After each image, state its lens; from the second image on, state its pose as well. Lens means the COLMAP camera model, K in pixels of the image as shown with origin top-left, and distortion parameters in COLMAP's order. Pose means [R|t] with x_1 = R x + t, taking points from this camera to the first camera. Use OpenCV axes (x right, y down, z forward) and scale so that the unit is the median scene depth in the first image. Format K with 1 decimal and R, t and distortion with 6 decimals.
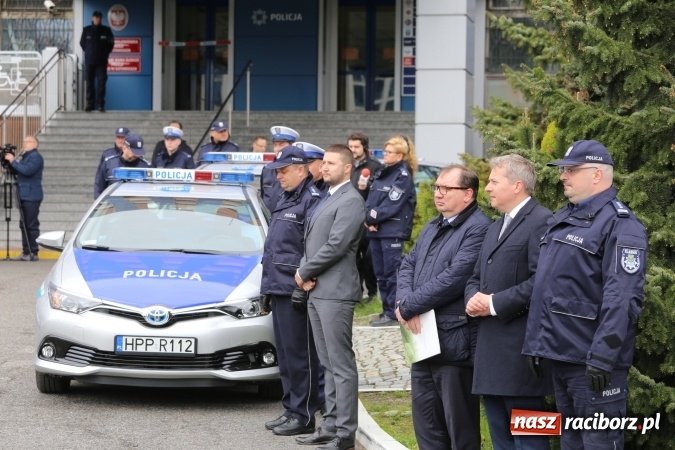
lens RADIAL K [[1948.4, 0, 337.5], [0, 1948.4, 225.0], [0, 0, 1]] dist [0.102064, 0.812111]
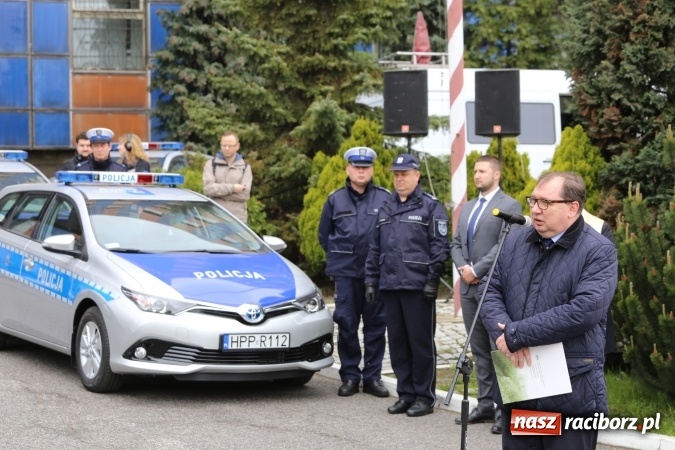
lens RADIAL K [[1796.0, 0, 337.5], [0, 1796.0, 225.0], [0, 0, 1]] dist [-0.023078, 0.591411]
pose [[0.887683, -0.021001, 0.459975, -0.500290], [0.015241, 0.999752, 0.016234, -0.016916], [-0.460202, -0.007400, 0.887783, 0.112063]]
